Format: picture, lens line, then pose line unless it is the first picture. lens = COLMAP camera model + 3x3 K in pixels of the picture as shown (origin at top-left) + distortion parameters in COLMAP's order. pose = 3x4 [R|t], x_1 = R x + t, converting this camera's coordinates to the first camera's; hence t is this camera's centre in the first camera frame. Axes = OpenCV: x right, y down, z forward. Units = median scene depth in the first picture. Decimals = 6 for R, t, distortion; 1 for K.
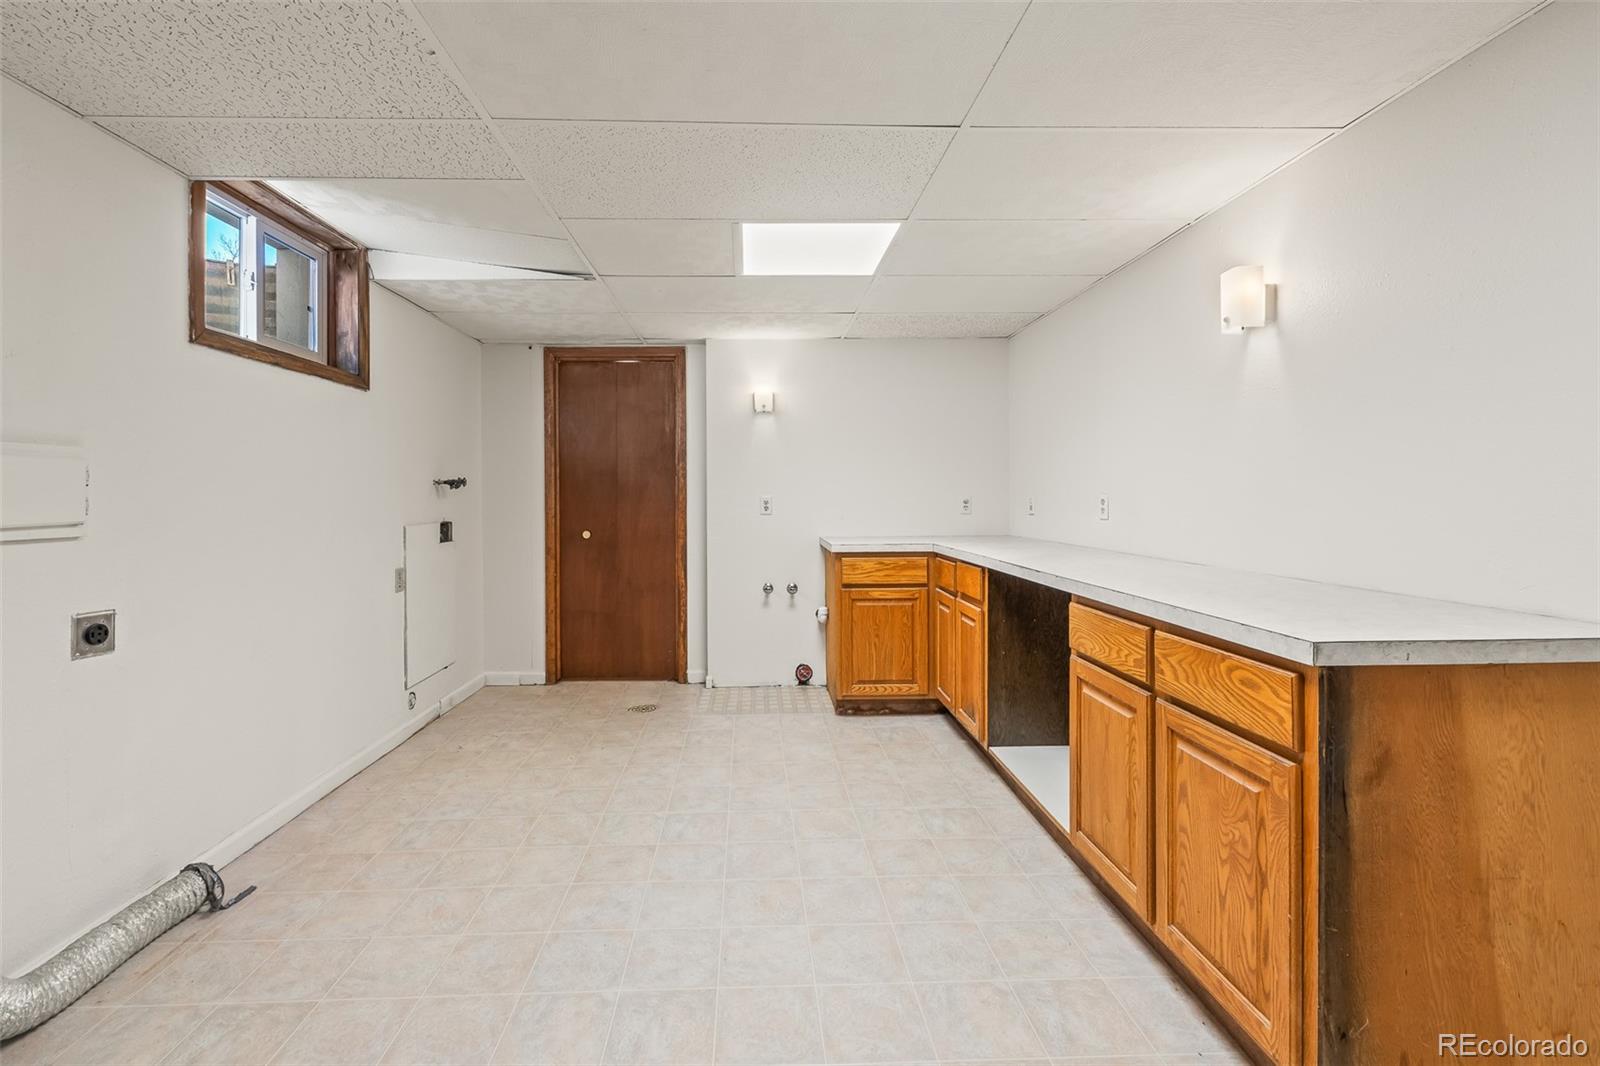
lens RADIAL K [[686.2, 0, 804.7], [0, 686.2, 497.7], [0, 0, 1]] dist [-0.006650, -0.000778]
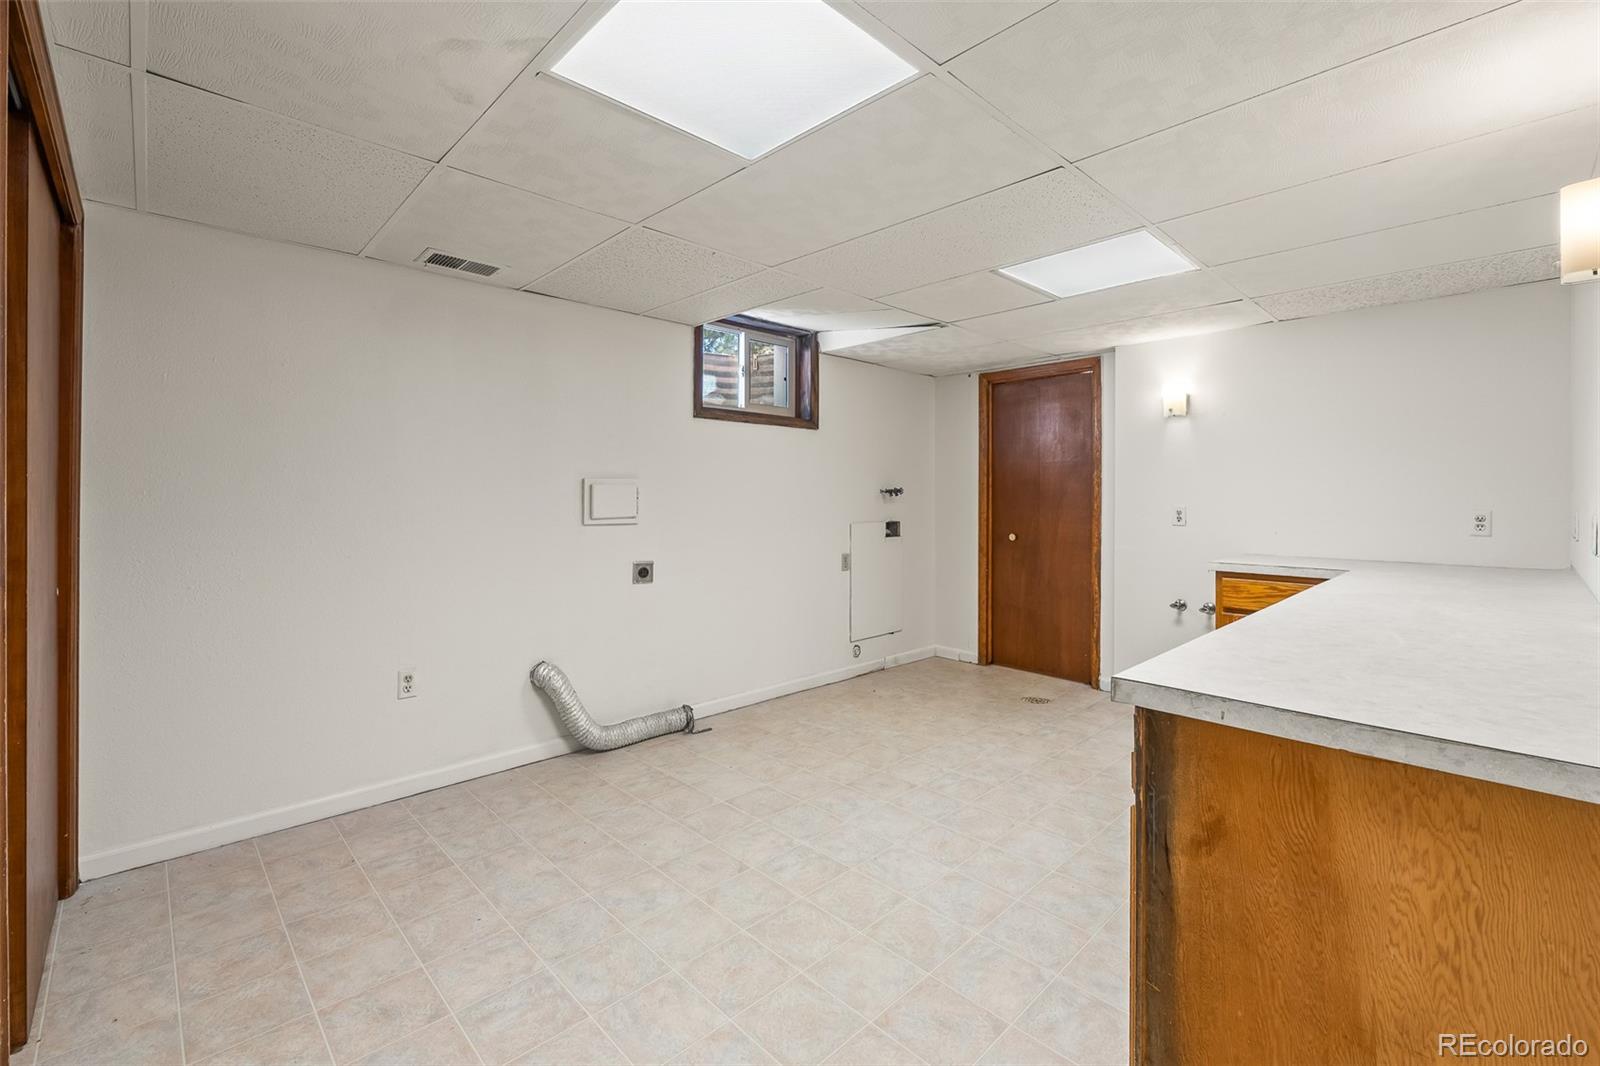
lens RADIAL K [[686.2, 0, 804.7], [0, 686.2, 497.7], [0, 0, 1]] dist [-0.006650, -0.000778]
pose [[0.673974, 0.010032, -0.738687, 0.422609], [-0.010253, 0.999939, 0.004224, -0.017529], [0.738684, 0.004727, 0.674035, -0.001802]]
